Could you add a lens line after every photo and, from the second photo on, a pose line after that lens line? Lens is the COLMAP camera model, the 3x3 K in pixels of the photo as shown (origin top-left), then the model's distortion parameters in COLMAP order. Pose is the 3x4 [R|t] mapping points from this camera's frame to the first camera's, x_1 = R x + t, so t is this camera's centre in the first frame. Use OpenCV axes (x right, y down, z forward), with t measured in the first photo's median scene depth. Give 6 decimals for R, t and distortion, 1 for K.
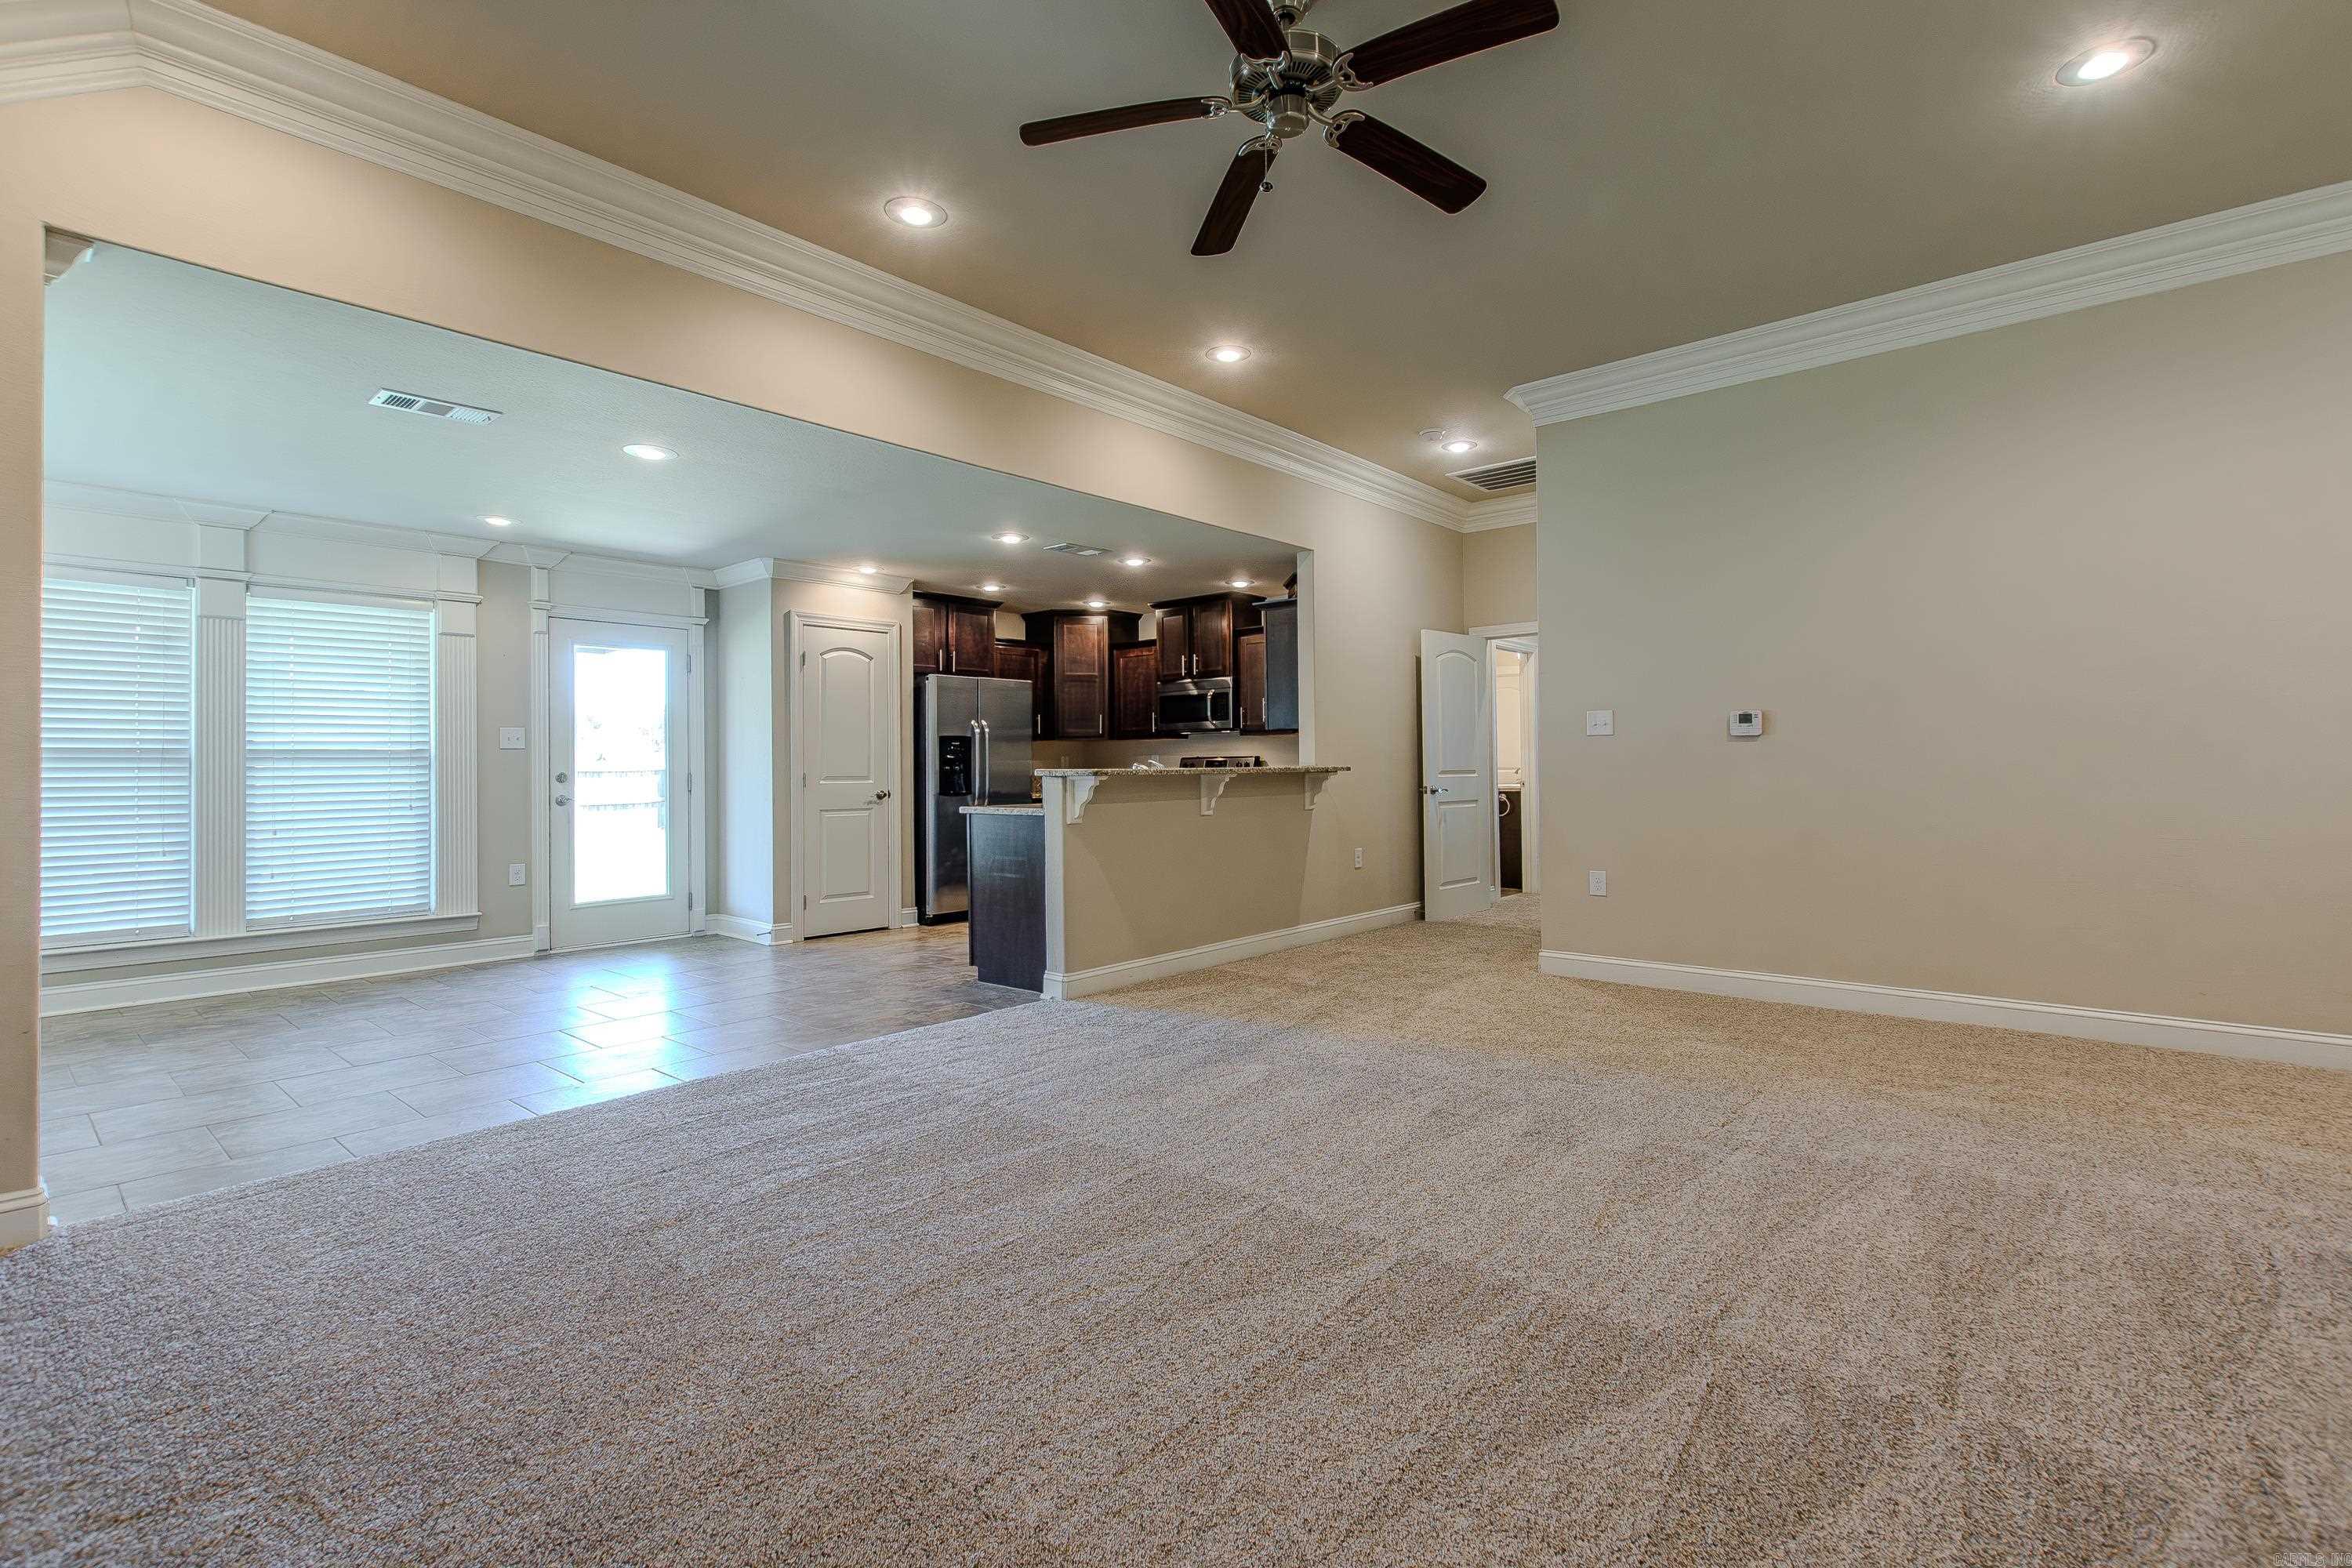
lens RADIAL K [[1086.6, 0, 1188.6], [0, 1086.6, 758.3], [0, 0, 1]] dist [0.001372, -0.001699]
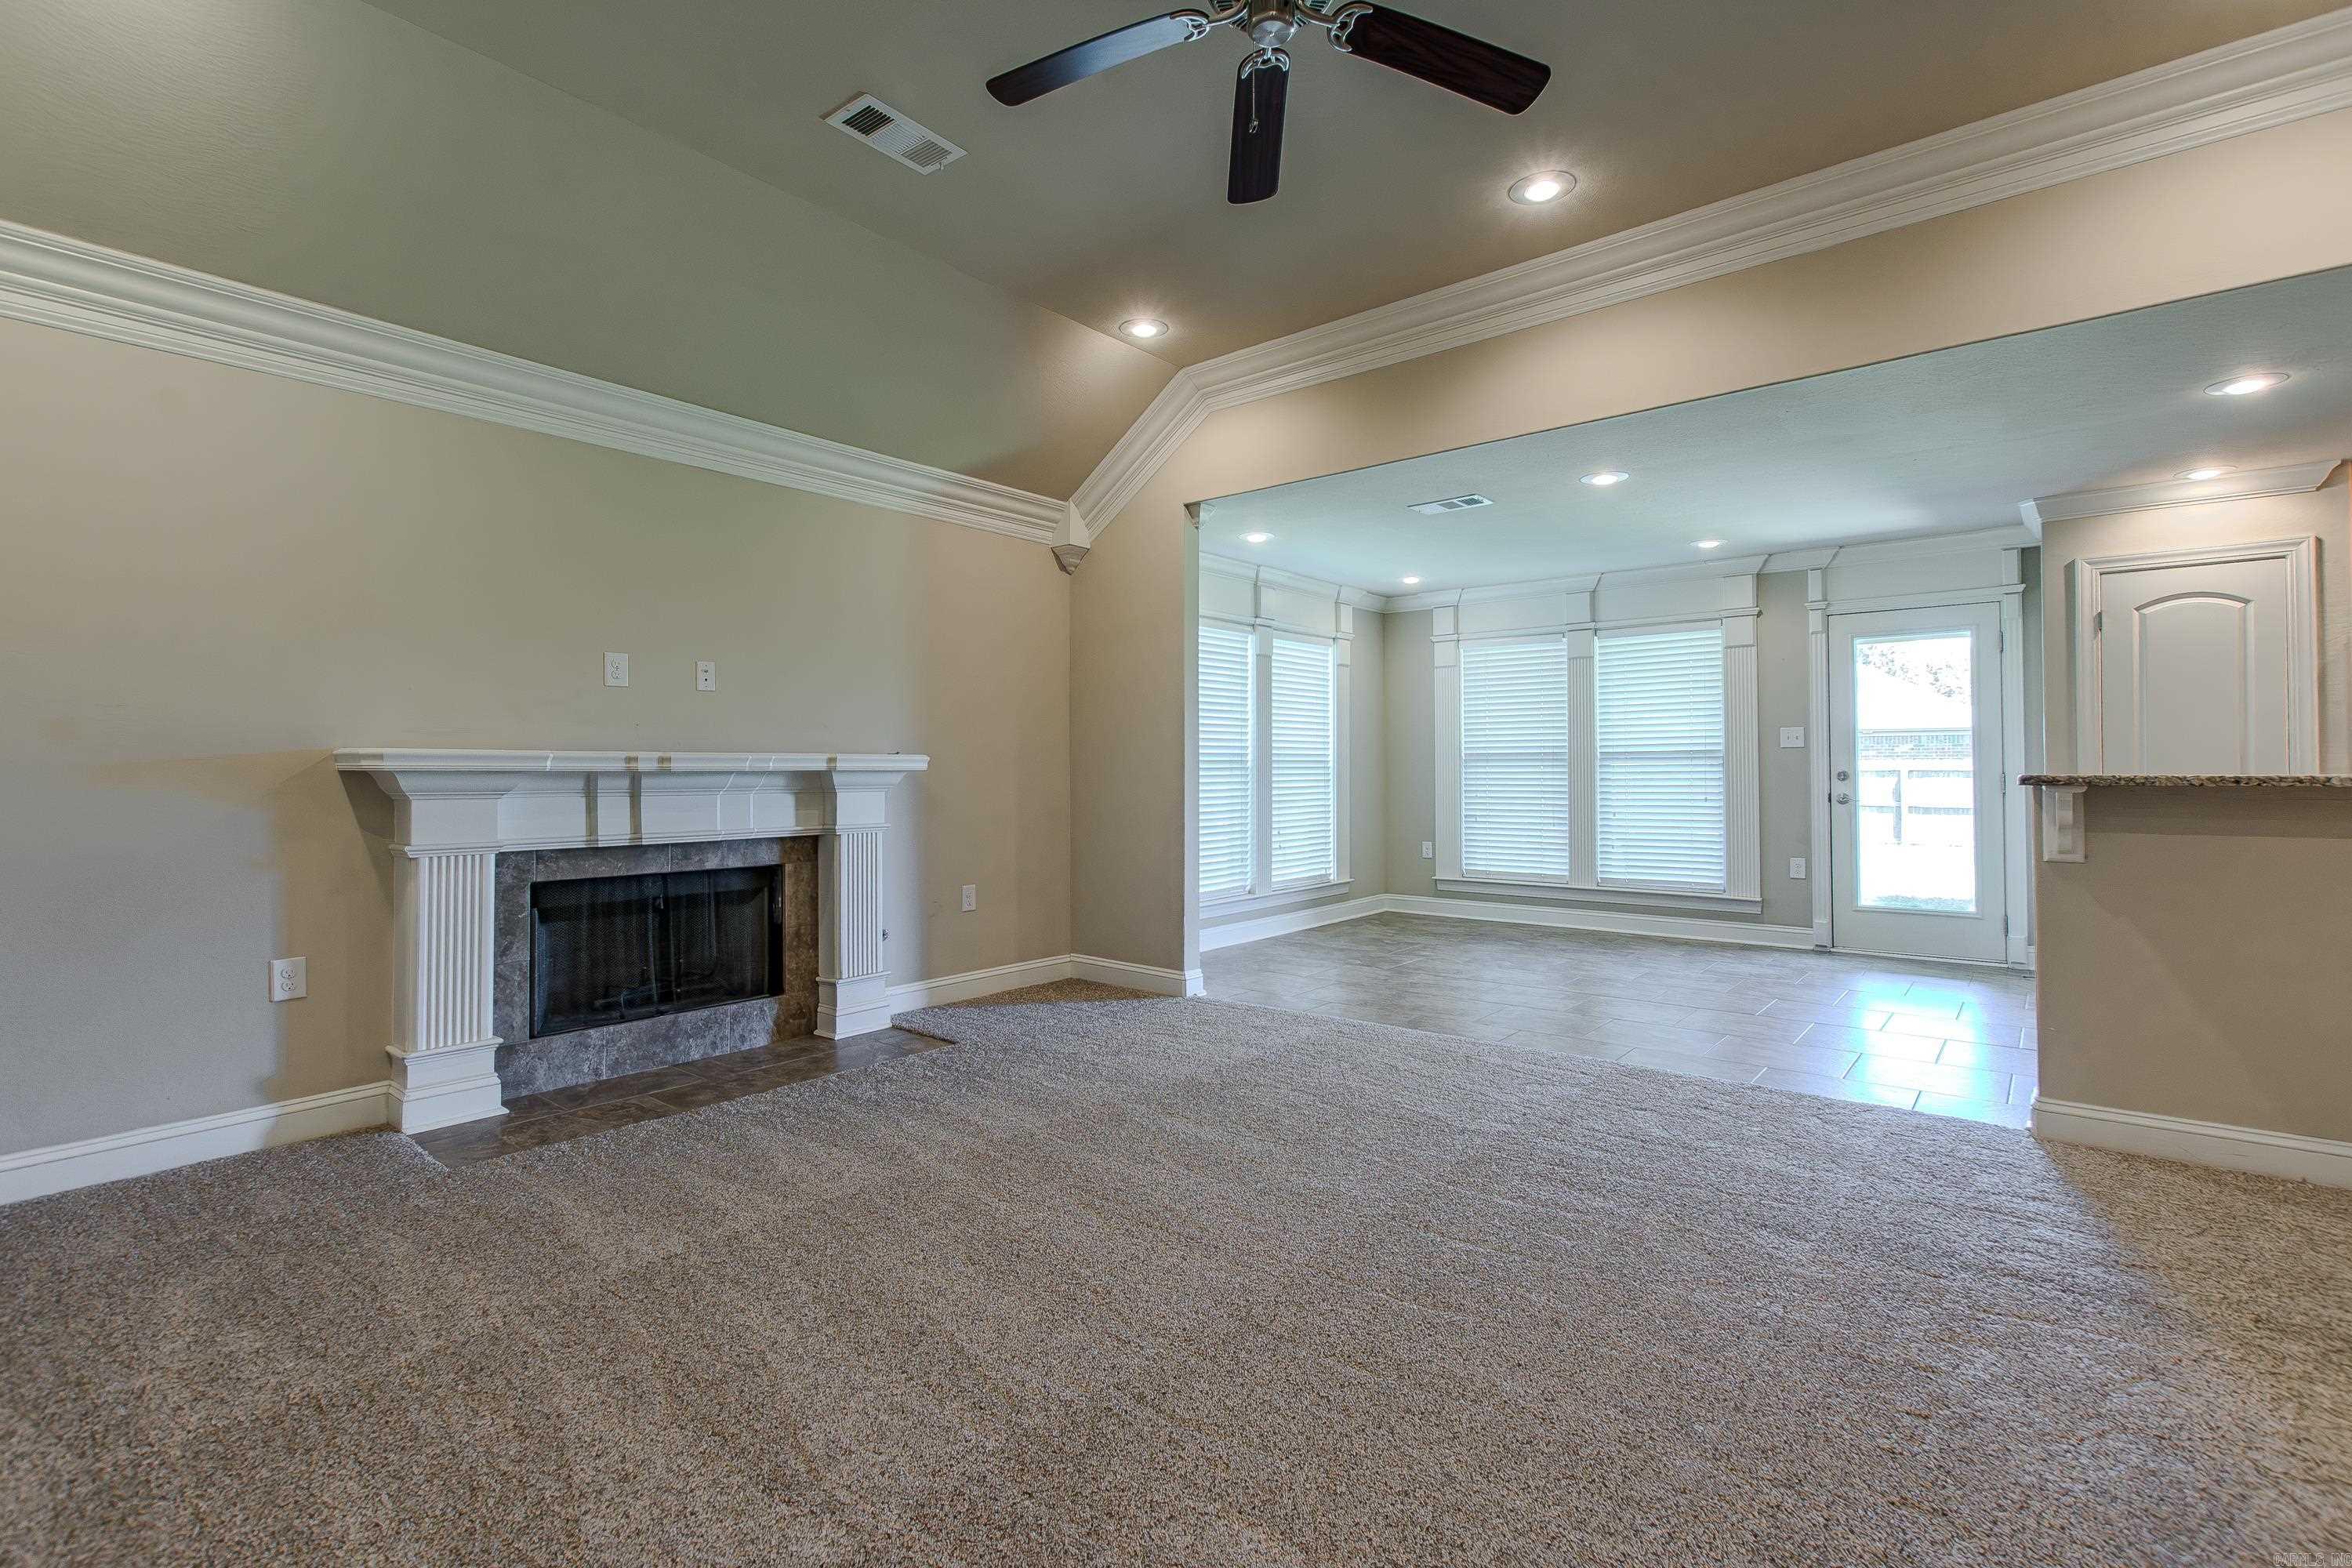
lens RADIAL K [[1077.4, 0, 1186.7], [0, 1077.4, 759.0], [0, 0, 1]] dist [0.003323, -0.002469]
pose [[0.024730, -0.001846, -0.999692, 0.398471], [0.011372, 0.999934, -0.001565, -0.002622], [0.999629, -0.011330, 0.024749, 0.385810]]
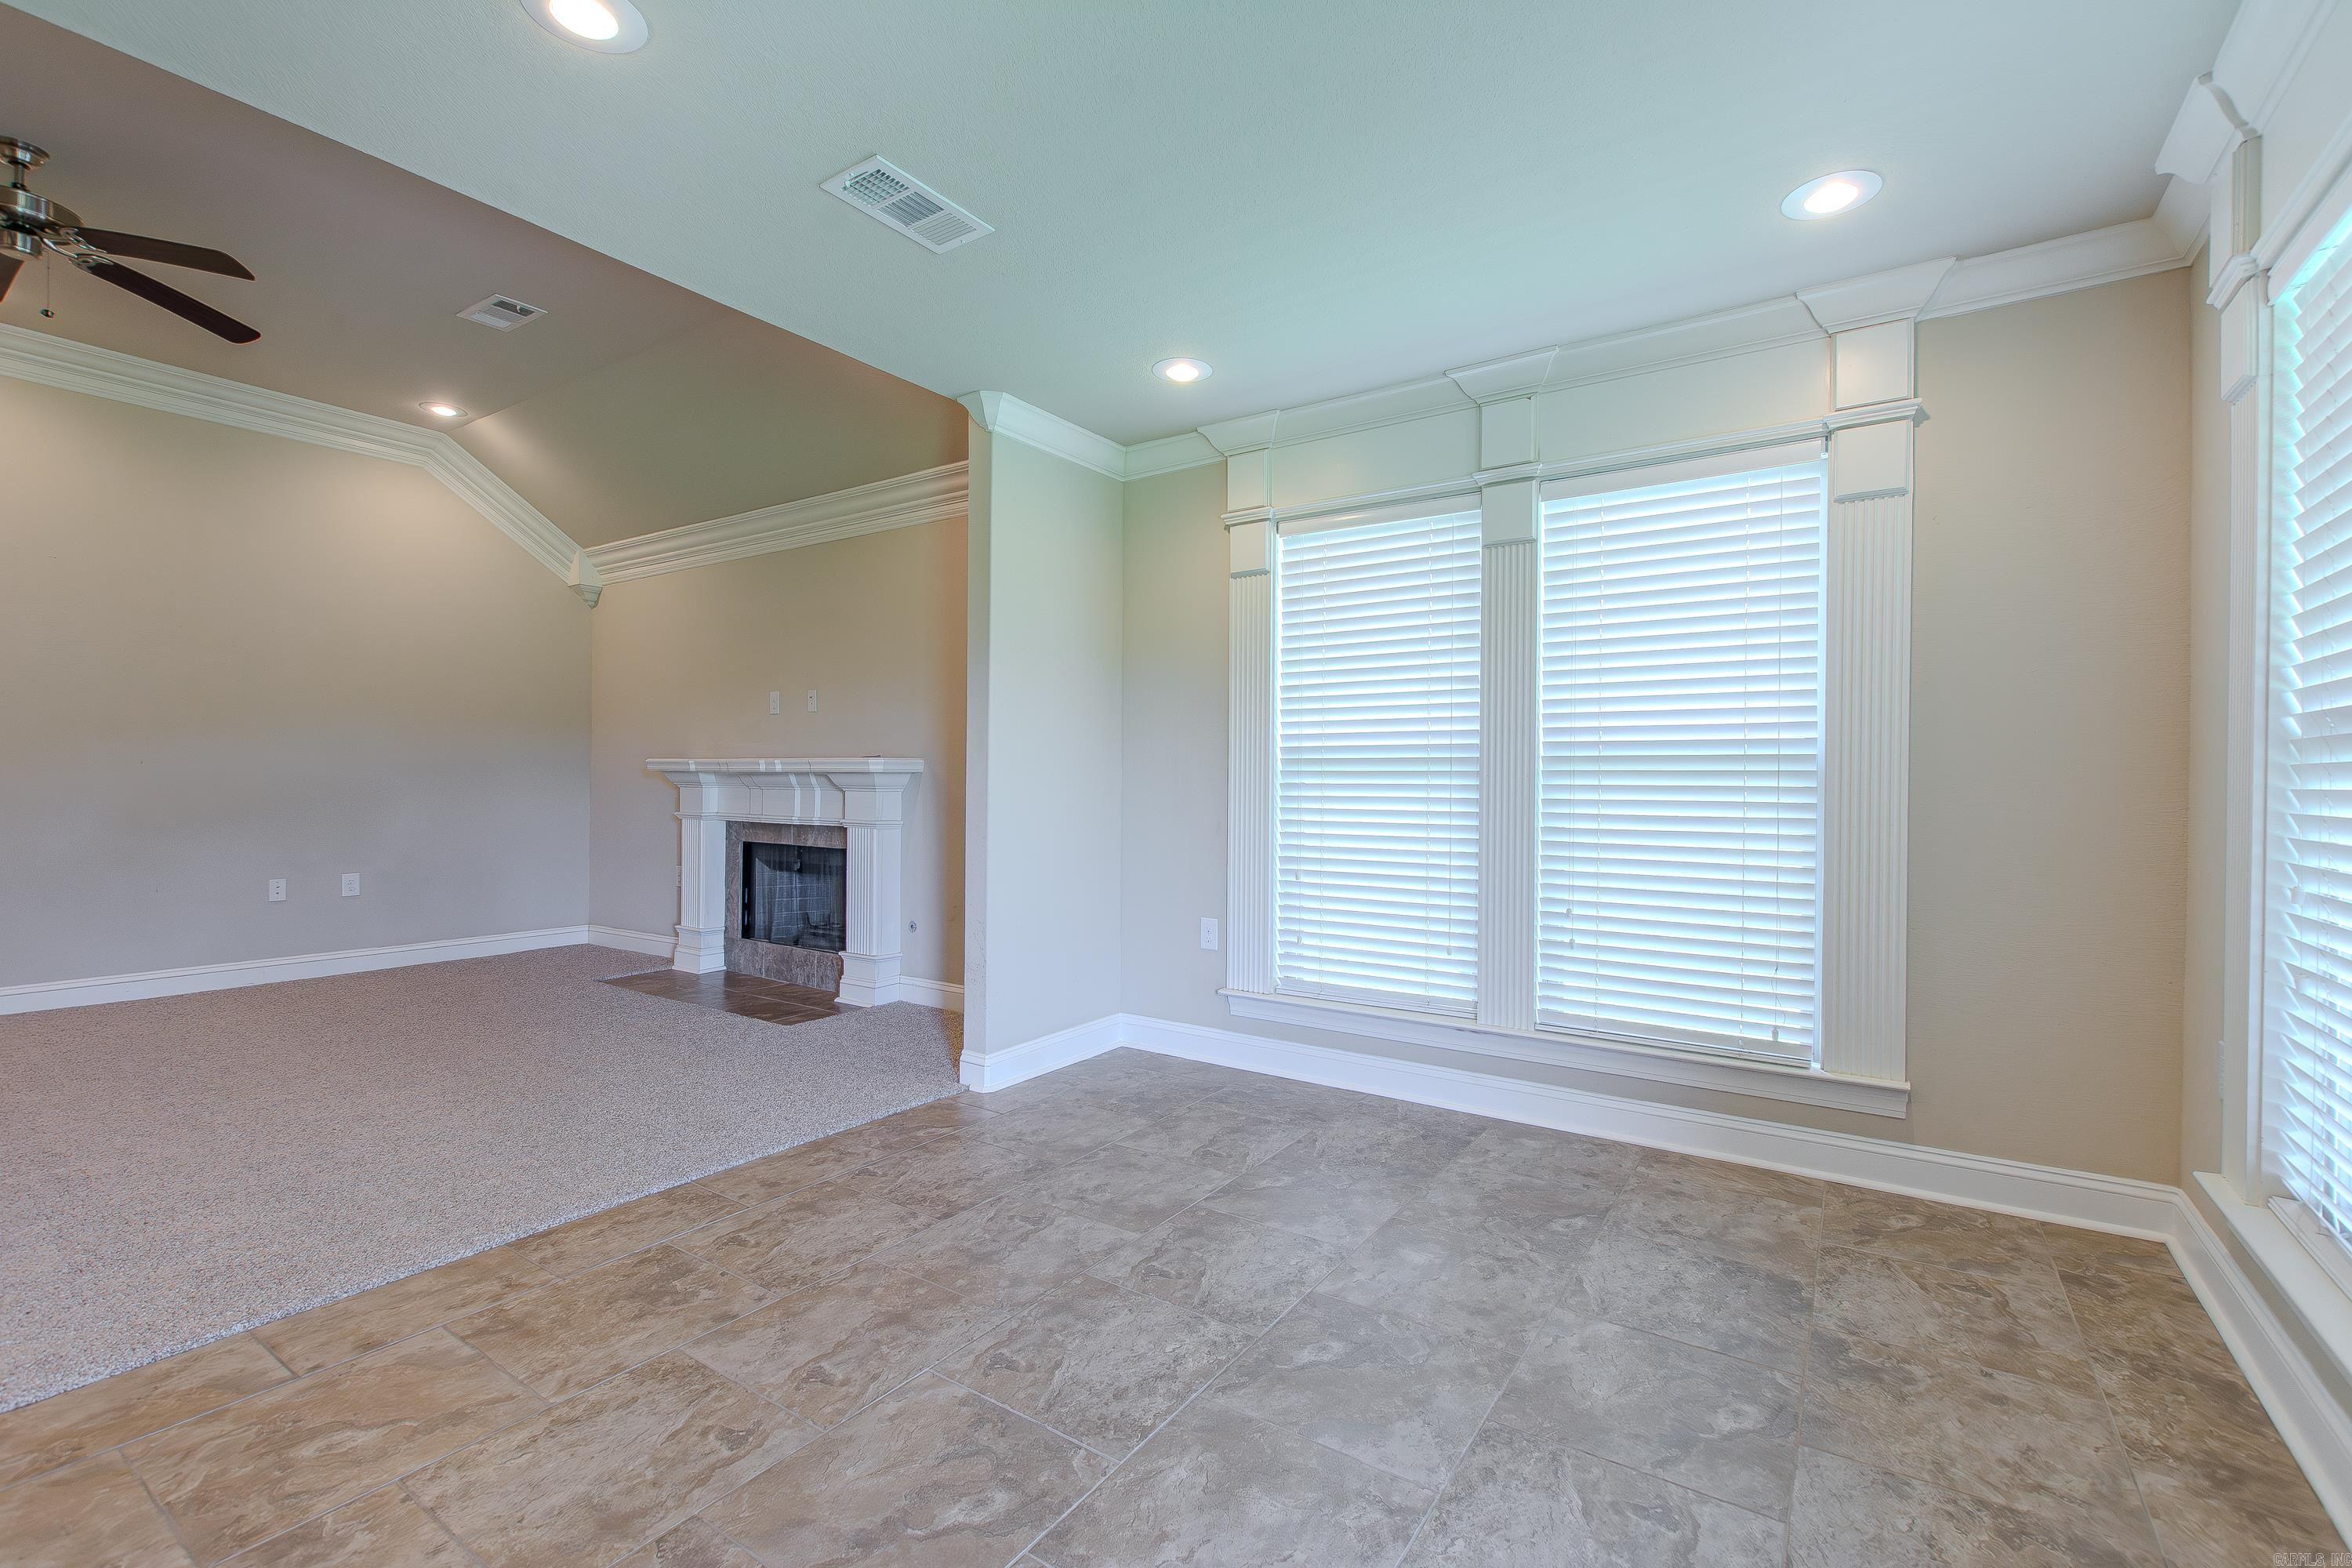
lens RADIAL K [[1059.2, 0, 1176.0], [0, 1059.2, 784.0], [0, 0, 1]] dist [0.000799, -0.000239]
pose [[-0.994283, 0.002587, -0.106747, -0.463806], [0.002487, 0.999996, 0.001064, 0.009612], [0.106749, 0.000792, -0.994286, 0.992807]]
